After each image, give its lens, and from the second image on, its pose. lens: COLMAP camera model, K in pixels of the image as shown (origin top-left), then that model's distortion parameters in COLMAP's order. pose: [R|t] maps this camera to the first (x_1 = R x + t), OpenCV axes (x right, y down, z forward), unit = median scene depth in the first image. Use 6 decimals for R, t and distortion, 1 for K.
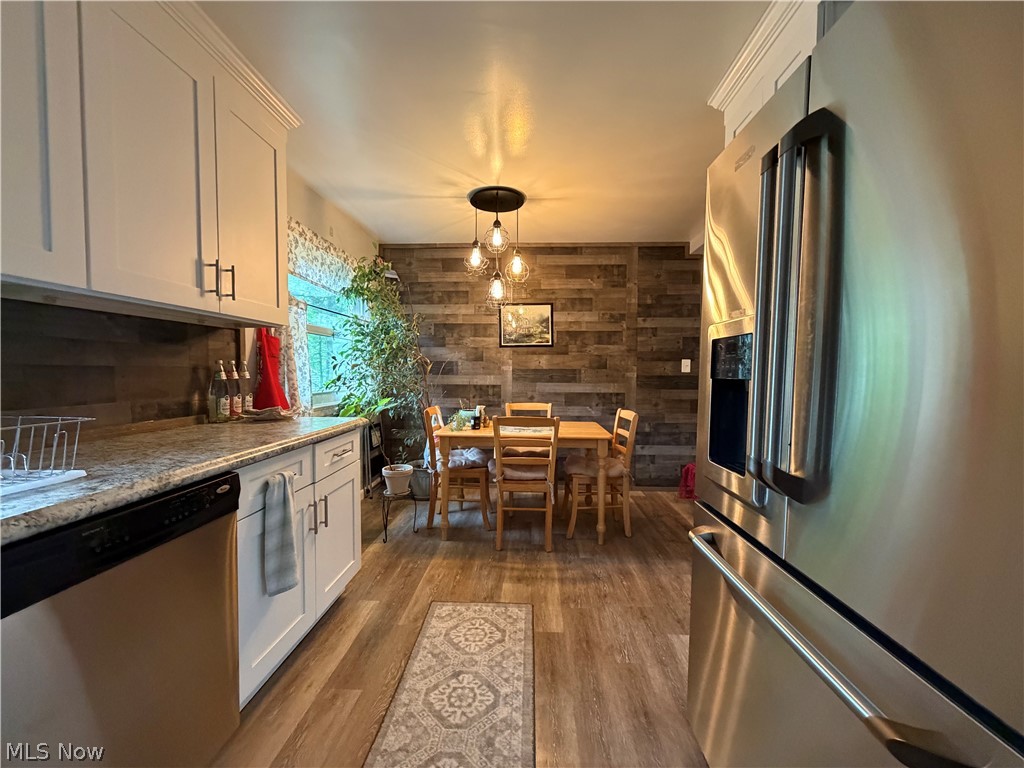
lens RADIAL K [[407.2, 0, 507.0], [0, 407.2, 387.9], [0, 0, 1]] dist [0.004302, -0.000045]
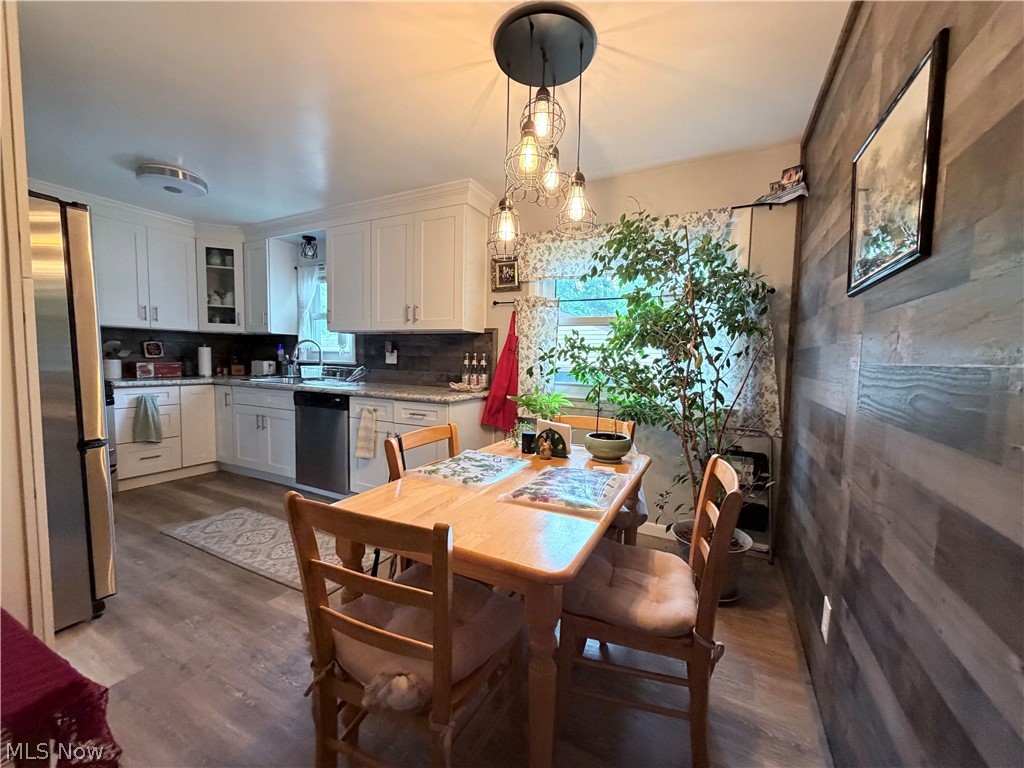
lens RADIAL K [[407.2, 0, 512.2], [0, 407.2, 383.9], [0, 0, 1]] dist [0.004302, -0.000045]
pose [[-0.399439, 0.042951, -0.915753, 0.923374], [-0.065540, 0.995008, 0.075256, -0.094408], [0.914414, 0.090079, -0.394630, 2.178497]]
